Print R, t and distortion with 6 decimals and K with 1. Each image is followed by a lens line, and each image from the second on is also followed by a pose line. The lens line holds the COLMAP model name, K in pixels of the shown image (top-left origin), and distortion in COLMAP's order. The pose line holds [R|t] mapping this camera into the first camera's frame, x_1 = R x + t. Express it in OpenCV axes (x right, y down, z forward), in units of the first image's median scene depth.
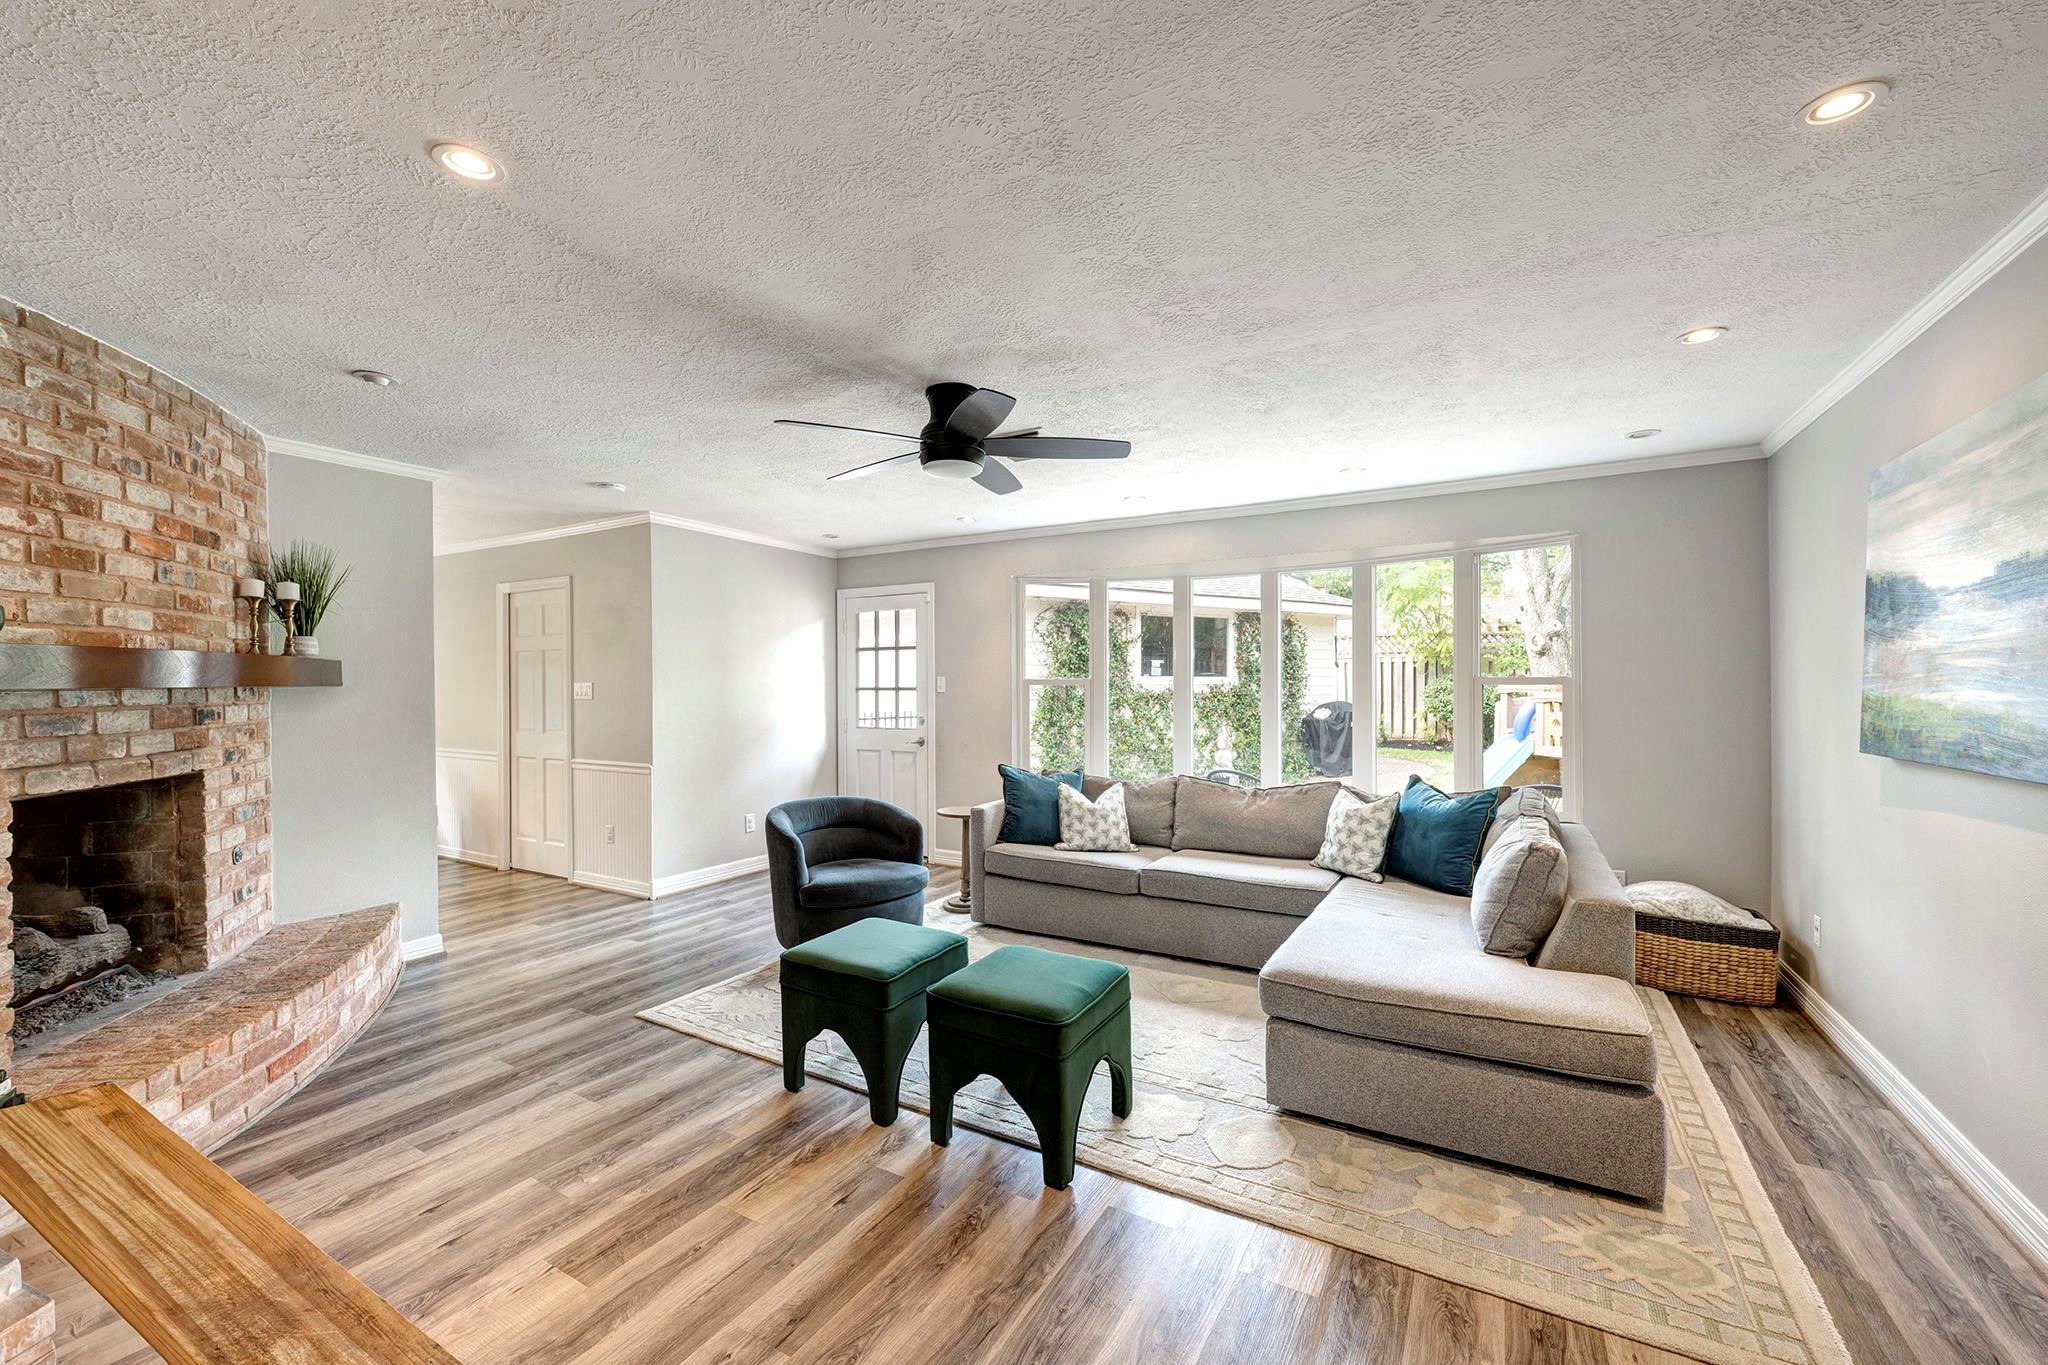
lens RADIAL K [[841.3, 0, 1024.0], [0, 841.3, 682.5], [0, 0, 1]] dist [-0.001612, -0.000126]
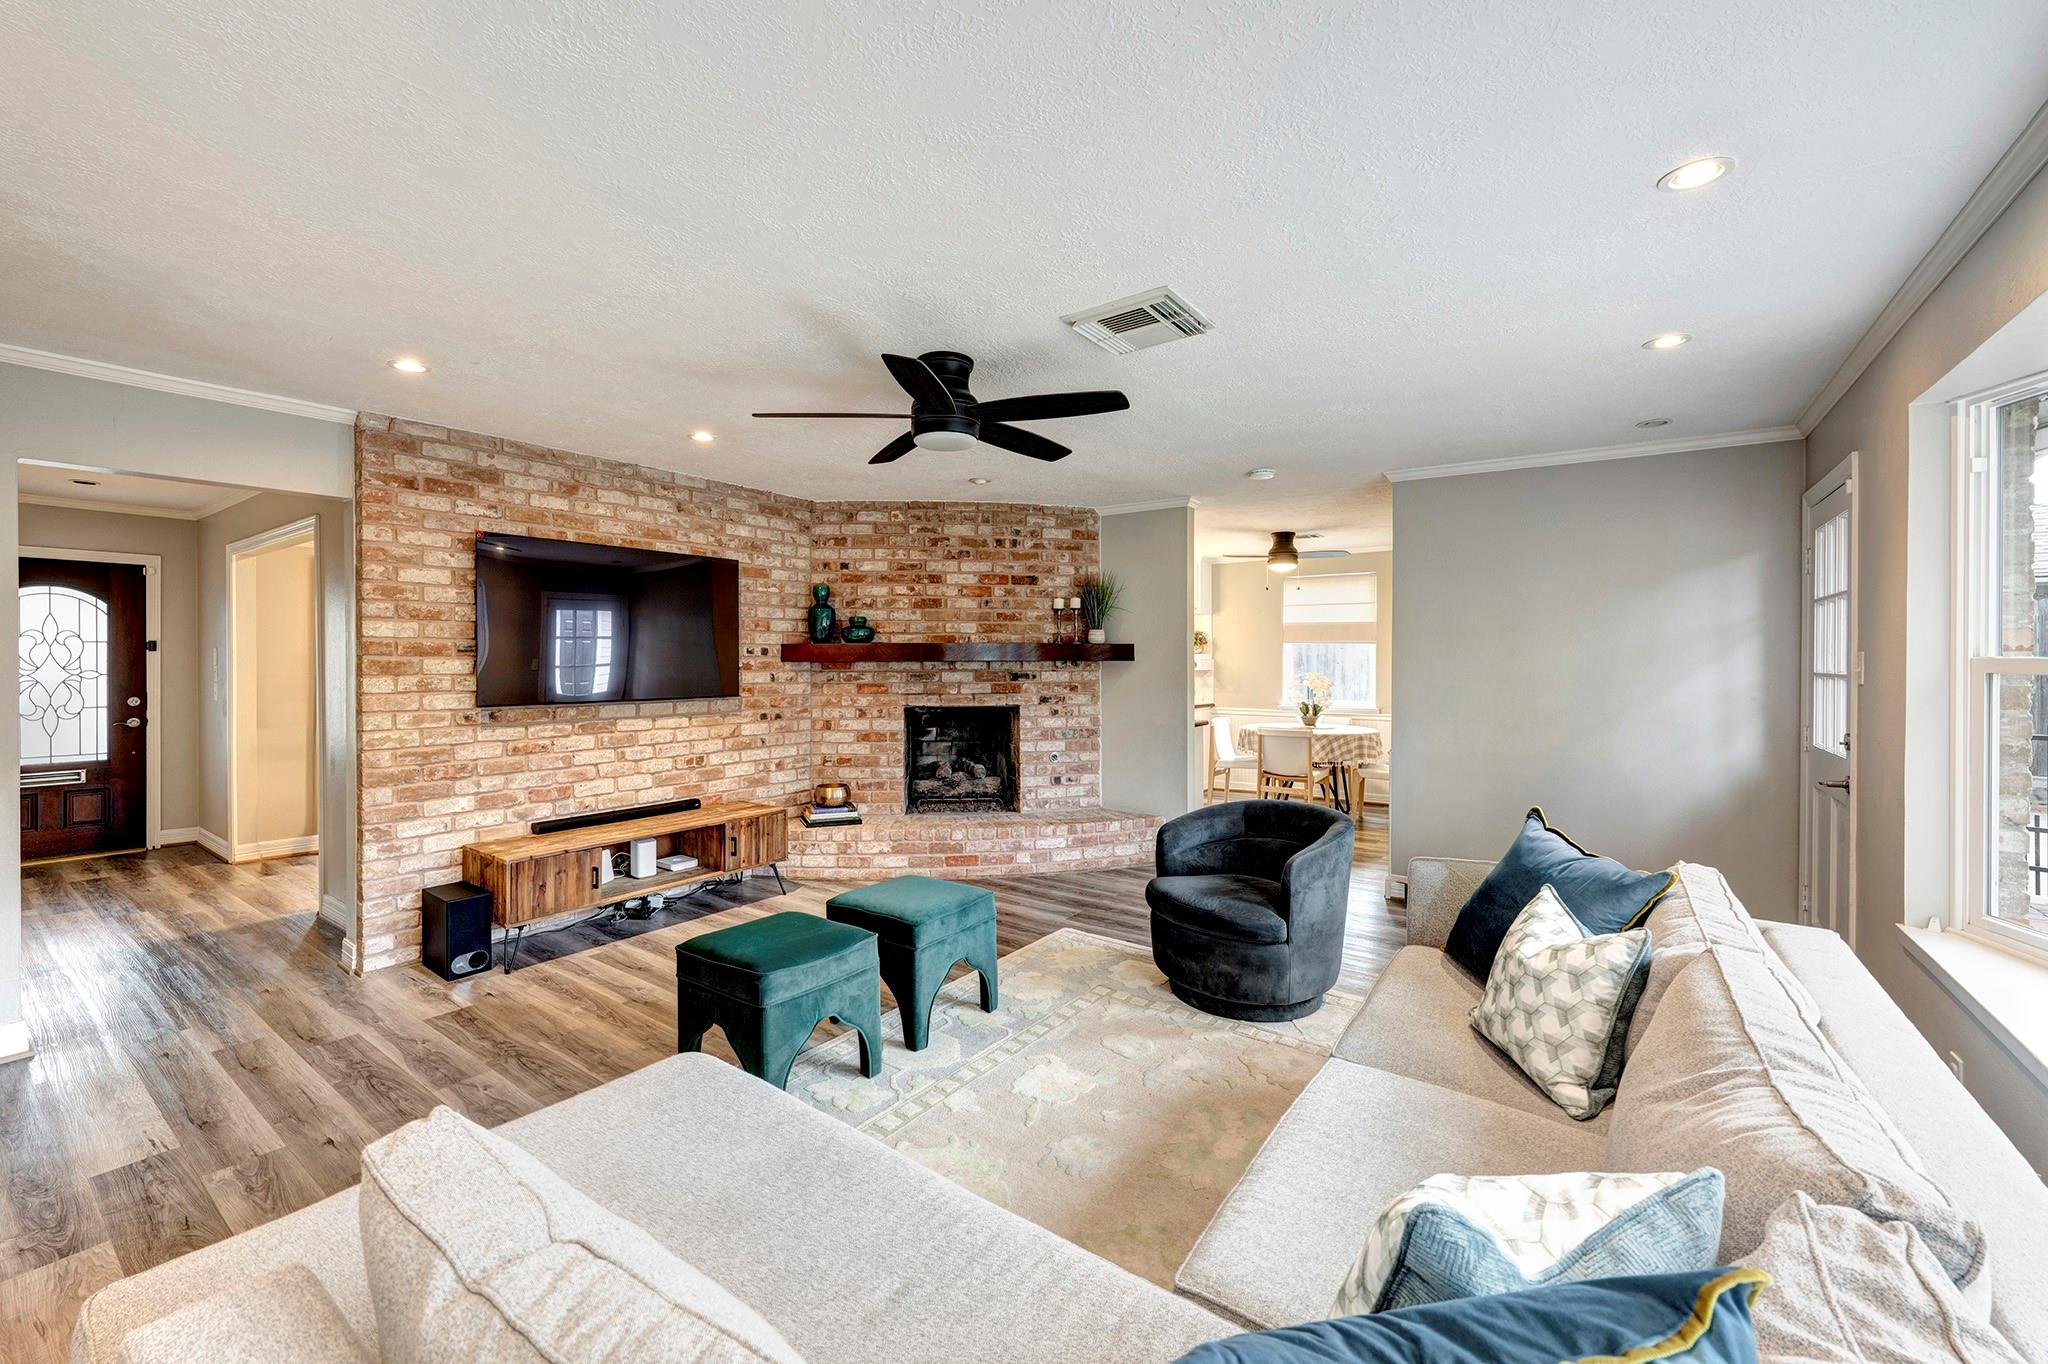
lens RADIAL K [[828.1, 0, 978.1], [0, 828.1, 662.4], [0, 0, 1]] dist [-0.000685, -0.000046]
pose [[-0.140458, 0.010220, -0.990034, 0.992368], [0.000329, 0.999947, 0.010276, -0.011593], [0.990087, 0.001118, -0.140454, 1.362536]]
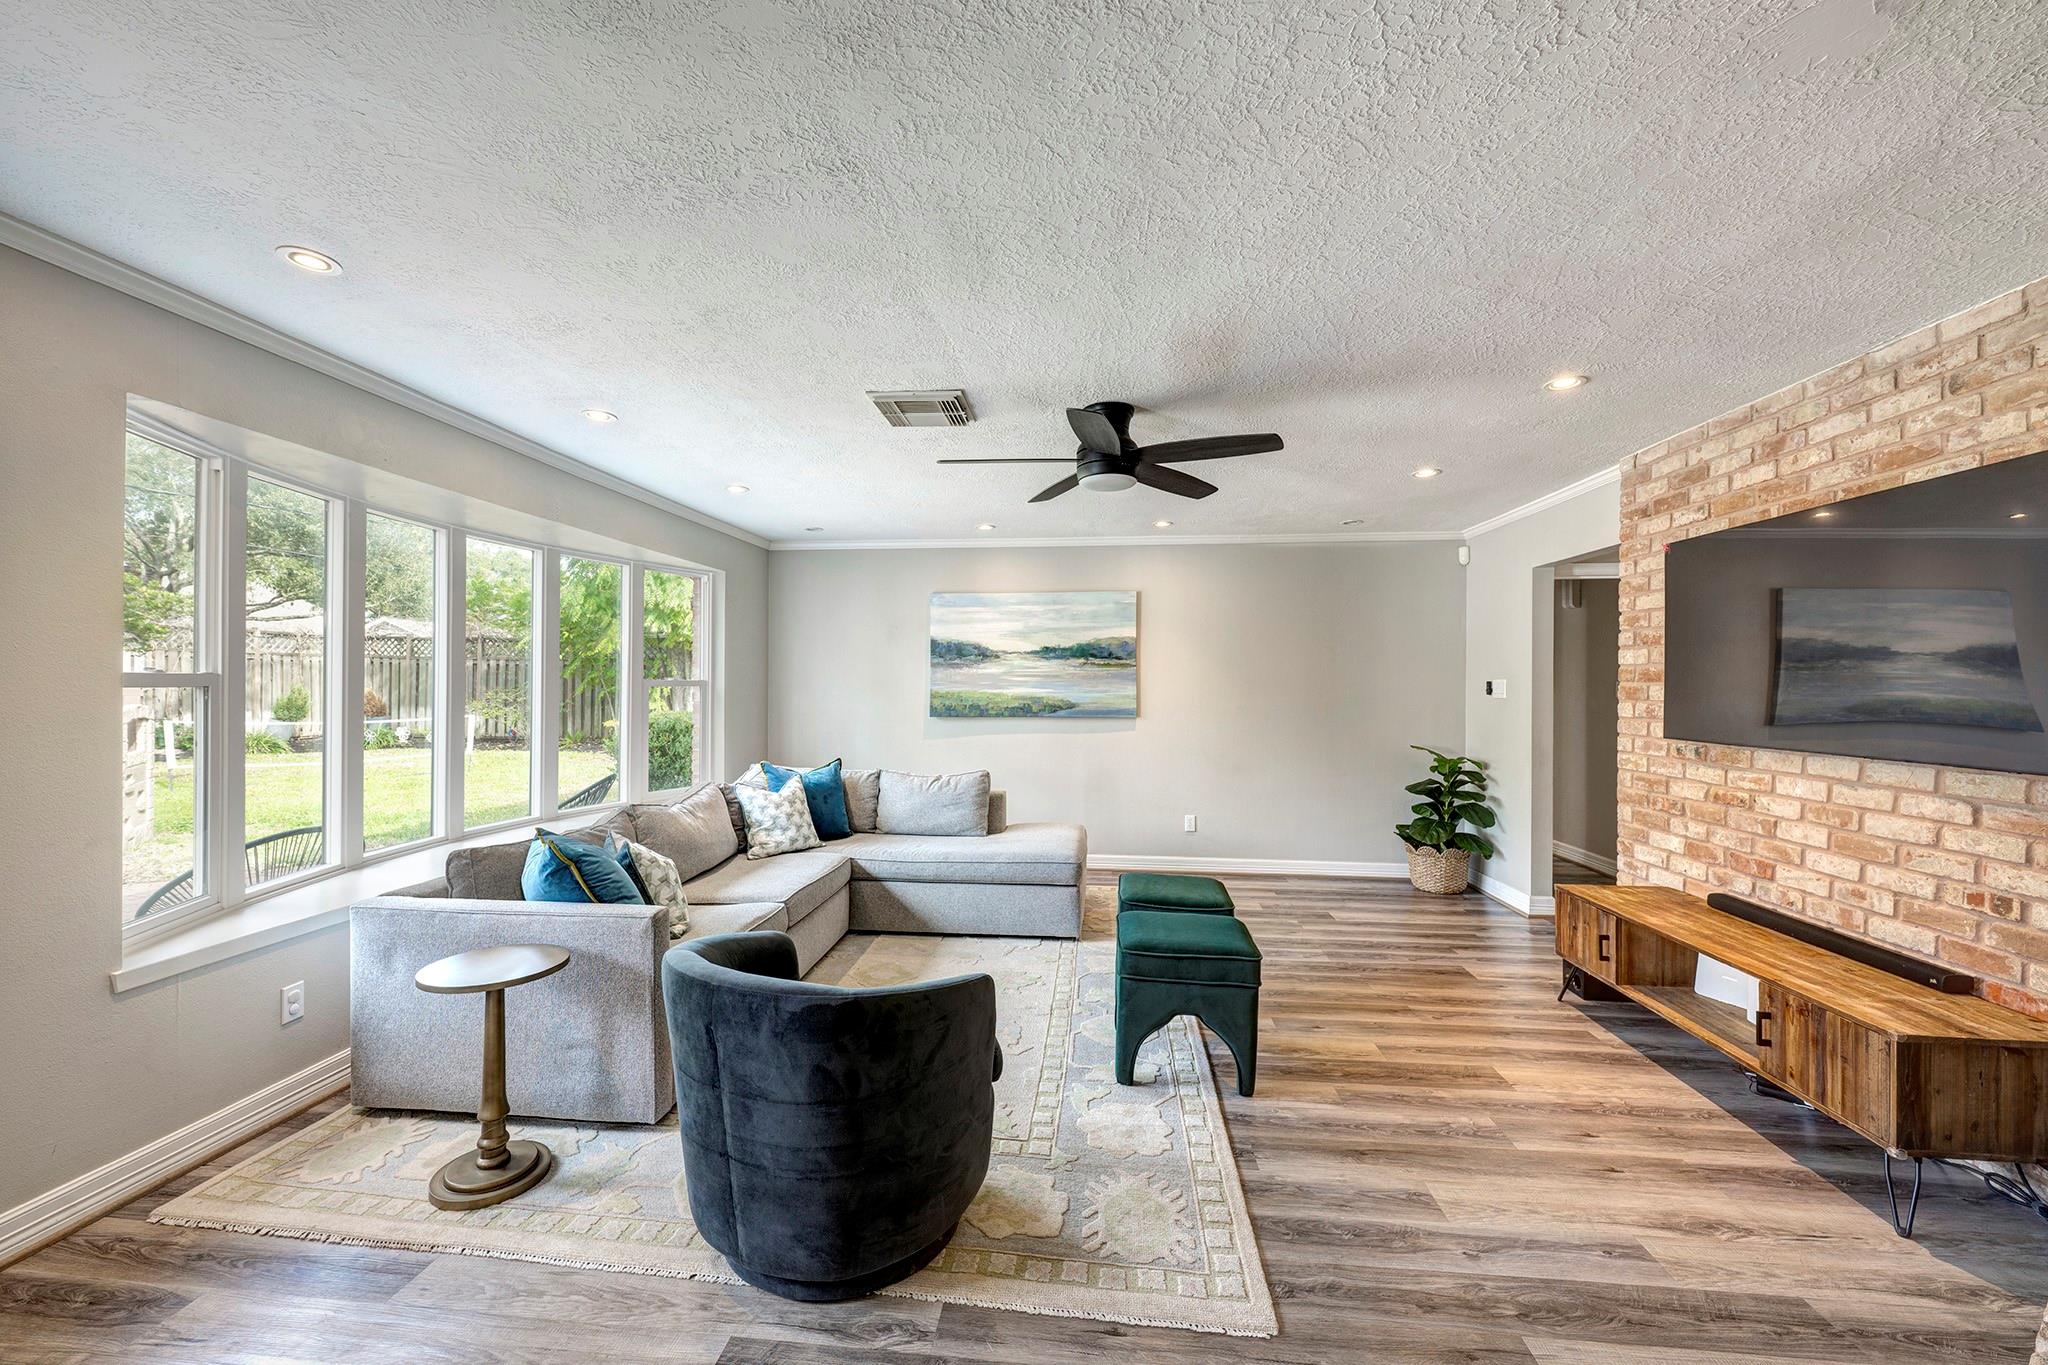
lens RADIAL K [[787.6, 0, 1024.0], [0, 787.6, 682.5], [0, 0, 1]] dist [0.001813, 0.000131]
pose [[-0.412977, 0.004388, 0.910731, -1.091751], [-0.004545, 0.999966, -0.006879, 0.006611], [-0.910730, -0.006980, -0.412943, 1.748768]]
